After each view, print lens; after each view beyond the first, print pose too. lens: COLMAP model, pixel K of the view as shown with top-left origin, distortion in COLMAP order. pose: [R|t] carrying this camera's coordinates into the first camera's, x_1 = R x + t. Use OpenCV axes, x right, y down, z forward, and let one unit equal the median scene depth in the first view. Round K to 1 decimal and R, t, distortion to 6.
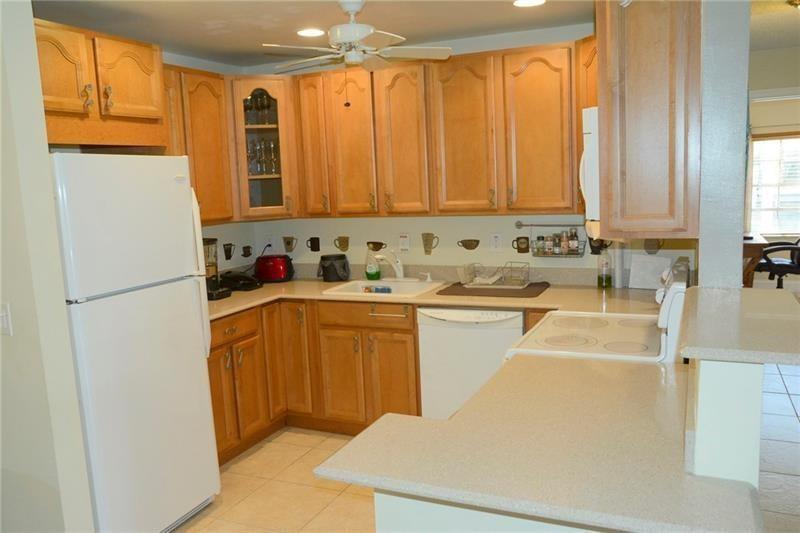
lens RADIAL K [[657.8, 0, 403.4], [0, 657.8, 267.2], [0, 0, 1]] dist [-0.053993, 0.007710]
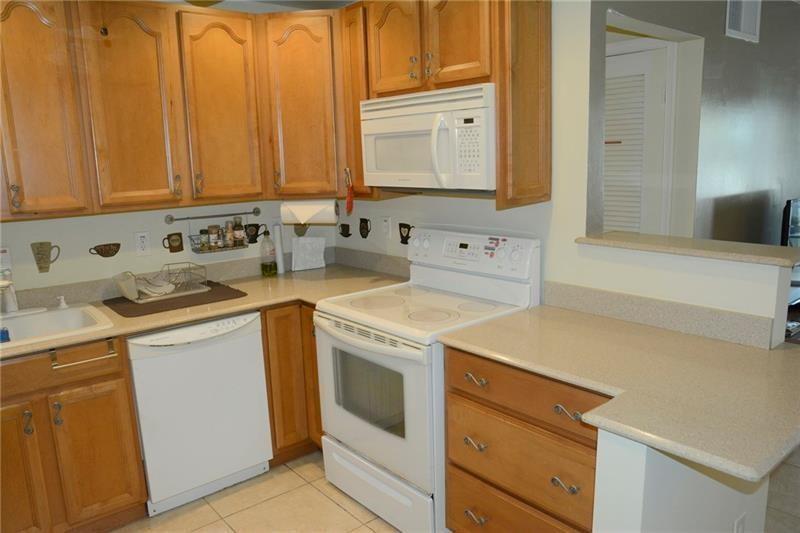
lens RADIAL K [[597.7, 0, 402.3], [0, 597.7, 271.4], [0, 0, 1]] dist [-0.096057, 0.071838]
pose [[0.443748, -0.143856, 0.884530, -0.385905], [0.130854, 0.986854, 0.094851, -0.032484], [-0.886546, 0.073654, 0.456739, 0.407723]]
